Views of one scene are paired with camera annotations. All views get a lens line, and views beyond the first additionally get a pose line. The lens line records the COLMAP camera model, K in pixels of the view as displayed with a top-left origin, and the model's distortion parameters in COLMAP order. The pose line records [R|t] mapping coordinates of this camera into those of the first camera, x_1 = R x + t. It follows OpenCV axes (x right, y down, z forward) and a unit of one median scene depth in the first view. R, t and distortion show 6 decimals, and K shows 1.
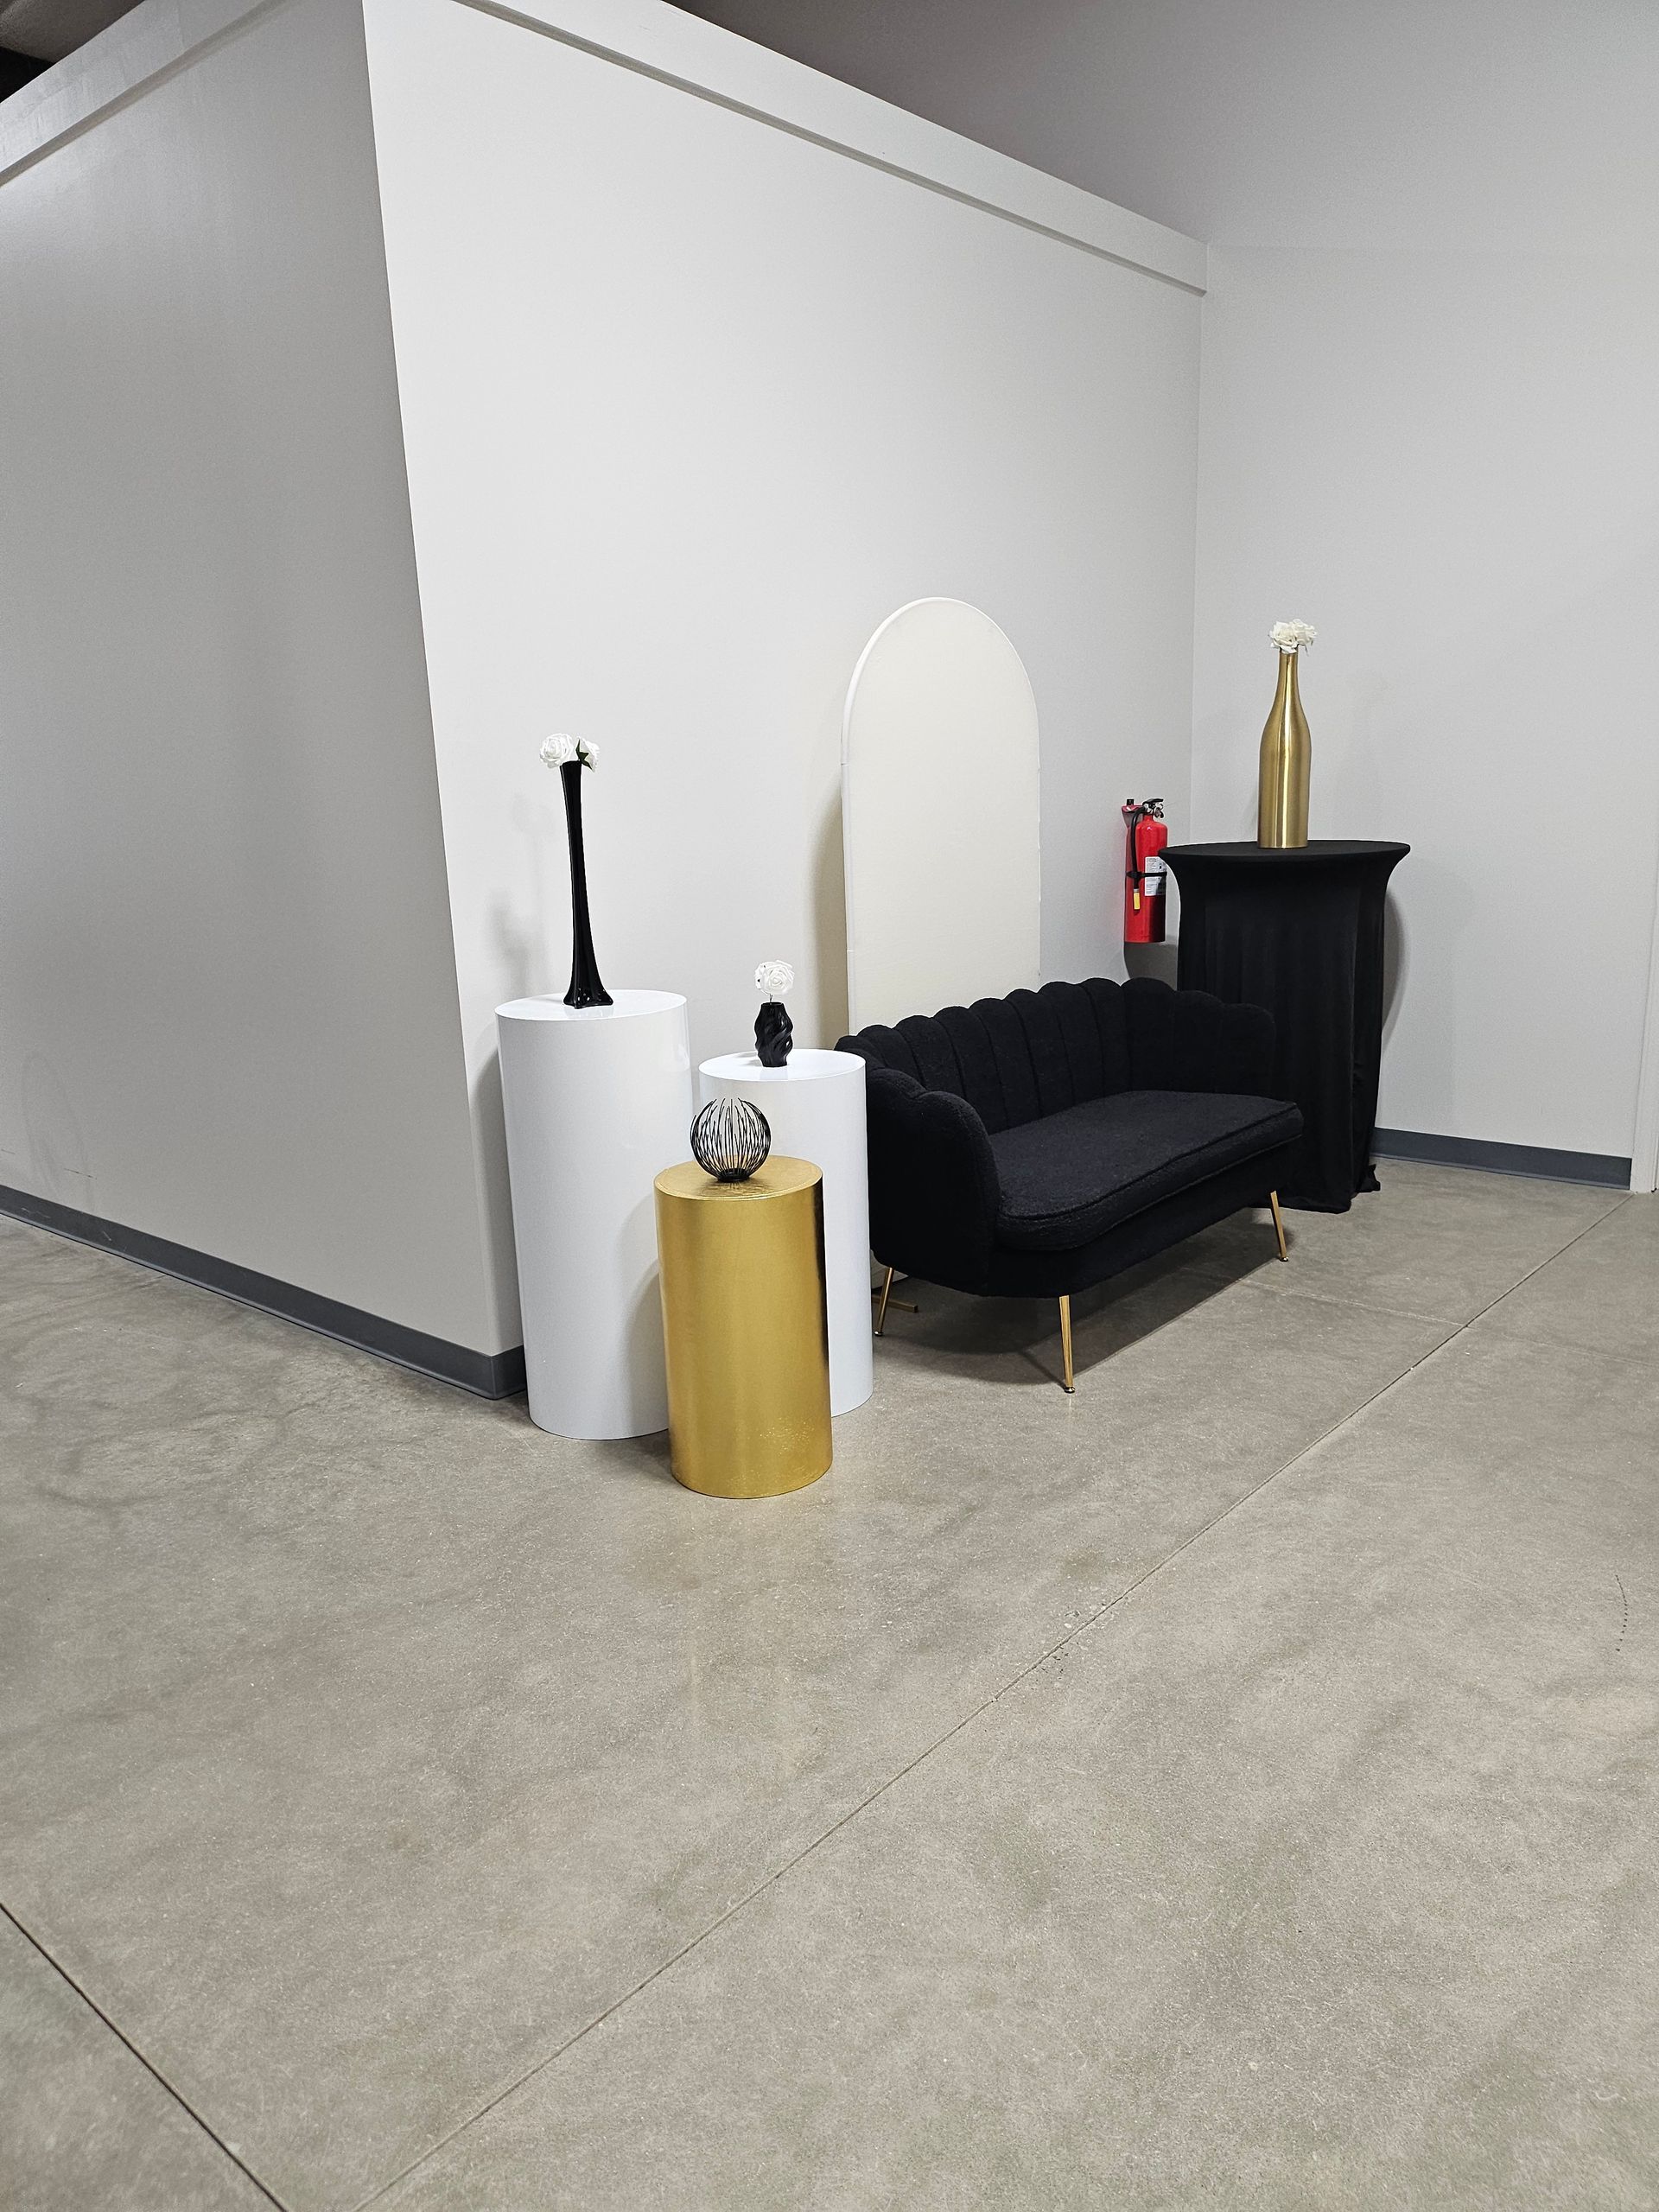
lens RADIAL K [[1537.2, 0, 874.5], [0, 1537.2, 1138.2], [0, 0, 1]] dist [0.069334, -0.066500]
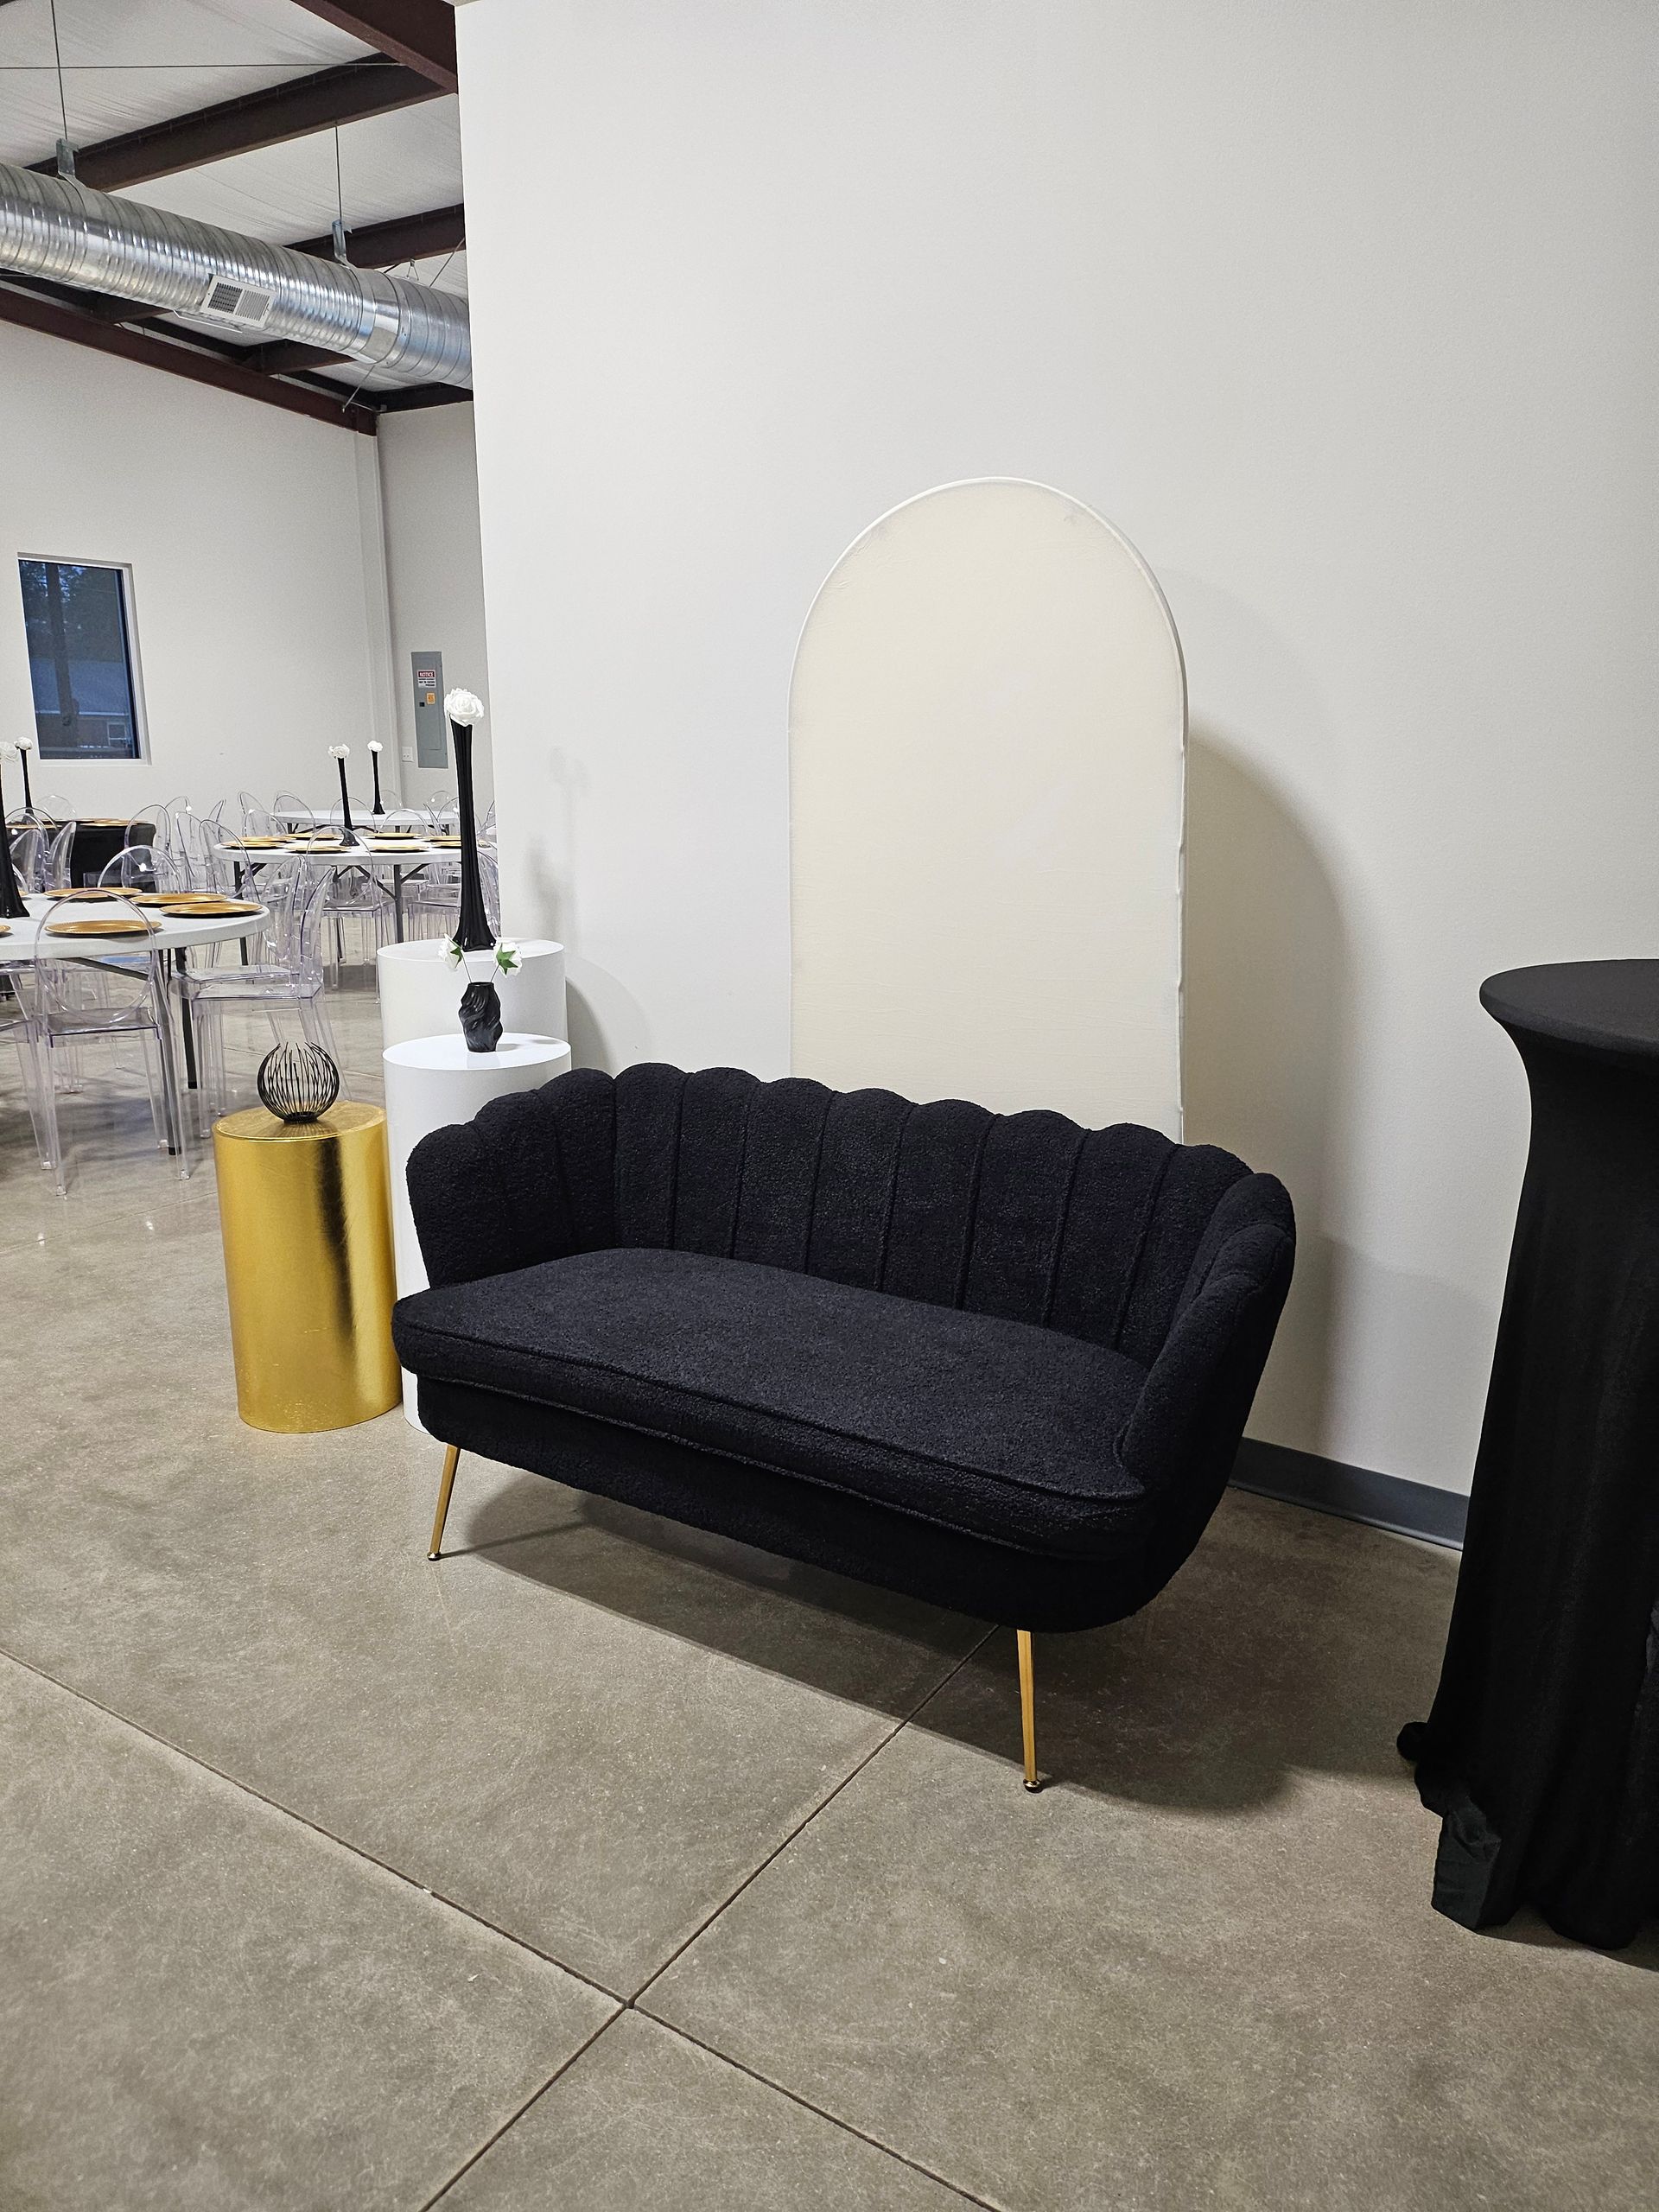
lens RADIAL K [[1537.2, 0, 833.6], [0, 1537.2, 1095.1], [0, 0, 1]] dist [0.069334, -0.066500]
pose [[0.139358, 0.252828, -0.957422, 0.825760], [-0.257945, 0.942747, 0.211407, -0.260761], [0.956056, 0.217501, 0.196595, 0.992555]]
